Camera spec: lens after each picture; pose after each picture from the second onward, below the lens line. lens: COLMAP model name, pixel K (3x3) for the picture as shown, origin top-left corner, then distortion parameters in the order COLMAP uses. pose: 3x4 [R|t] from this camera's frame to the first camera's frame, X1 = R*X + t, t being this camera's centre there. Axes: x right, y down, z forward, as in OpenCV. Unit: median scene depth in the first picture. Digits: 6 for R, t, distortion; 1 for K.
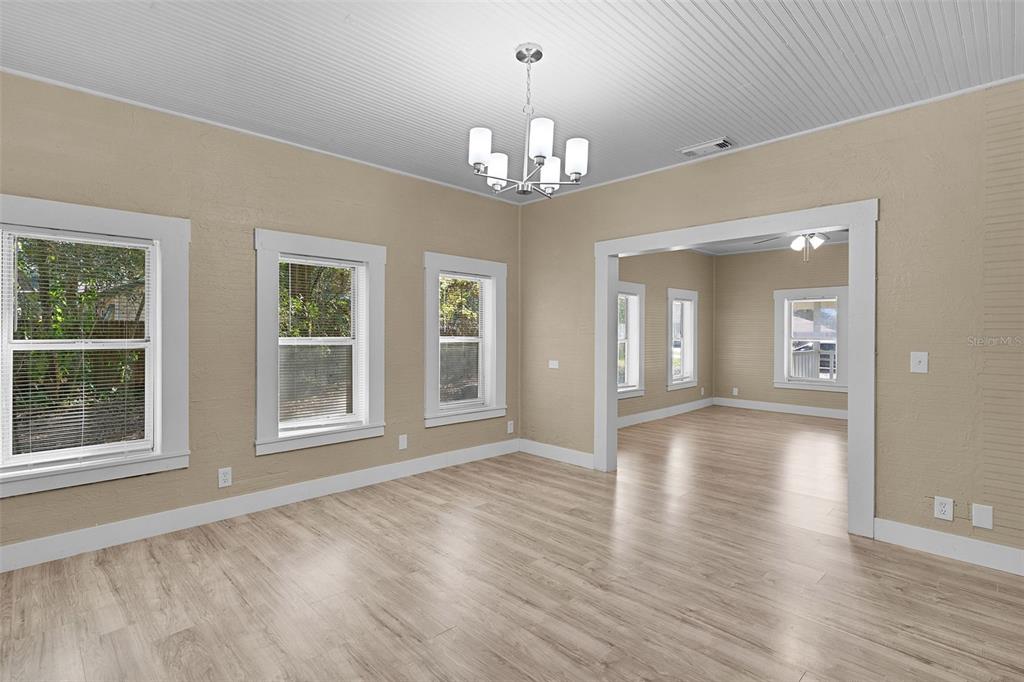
lens RADIAL K [[496.3, 0, 505.0], [0, 496.3, 339.8], [0, 0, 1]] dist [0.000813, 0.000483]
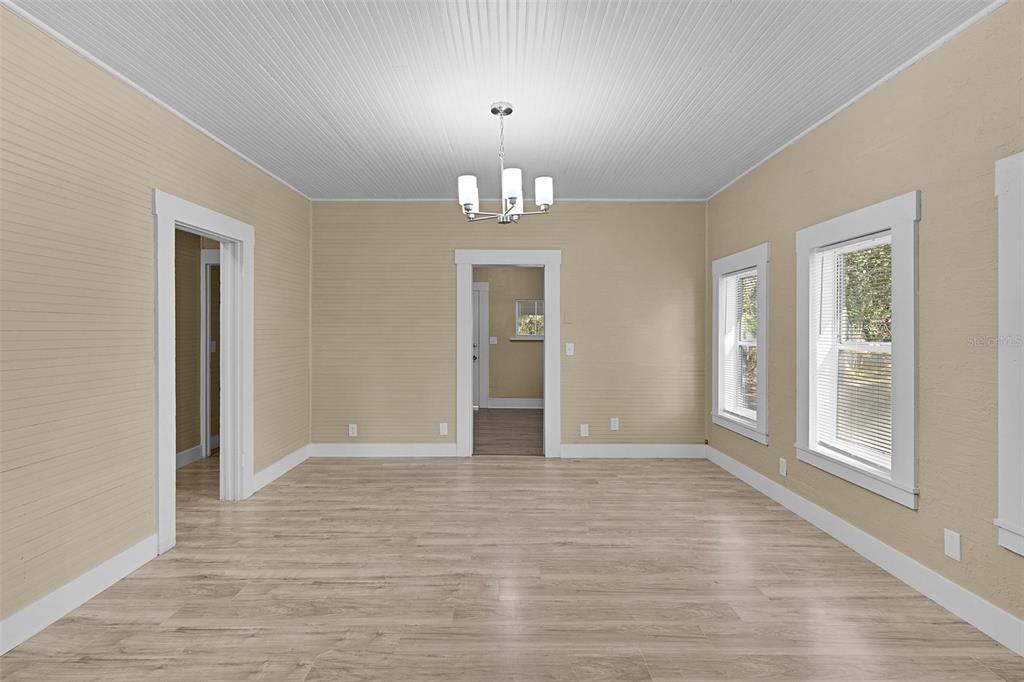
lens RADIAL K [[496.3, 0, 499.0], [0, 496.3, 330.5], [0, 0, 1]] dist [0.000813, 0.000483]
pose [[-0.712166, -0.003189, -0.702004, 0.585025], [-0.010714, 0.999923, 0.006326, -0.021895], [0.701930, 0.012026, -0.712145, 1.193449]]
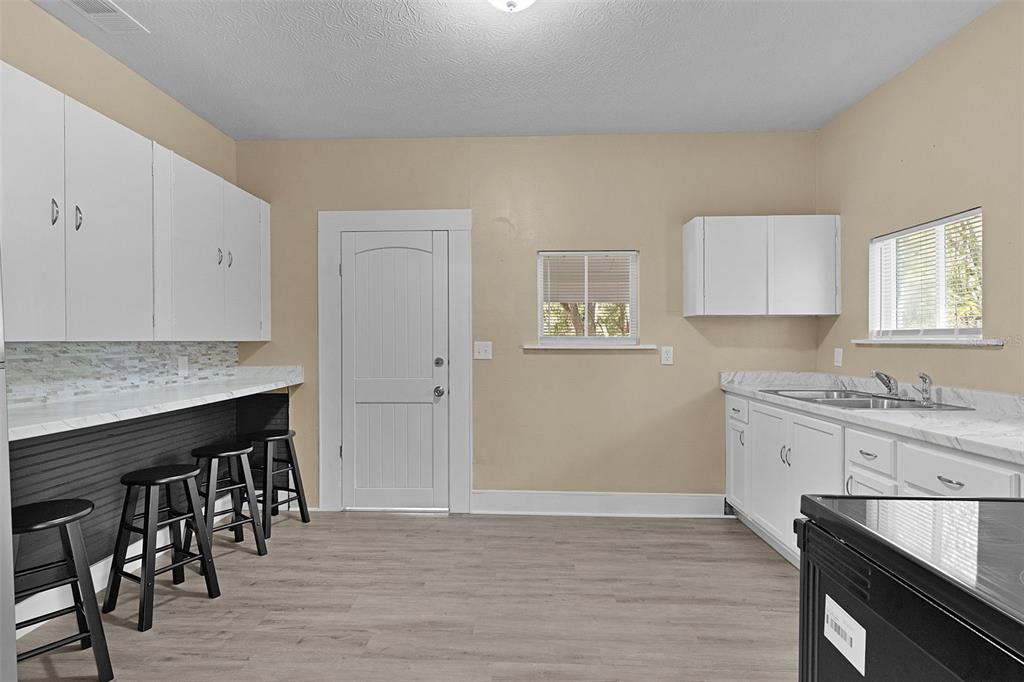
lens RADIAL K [[503.7, 0, 504.5], [0, 503.7, 343.3], [0, 0, 1]] dist [0.009202, -0.000367]
pose [[-0.724195, 0.005837, -0.689571, -0.364162], [-0.009514, 0.999784, 0.018454, 0.008423], [0.689530, 0.019924, -0.723983, 0.273533]]
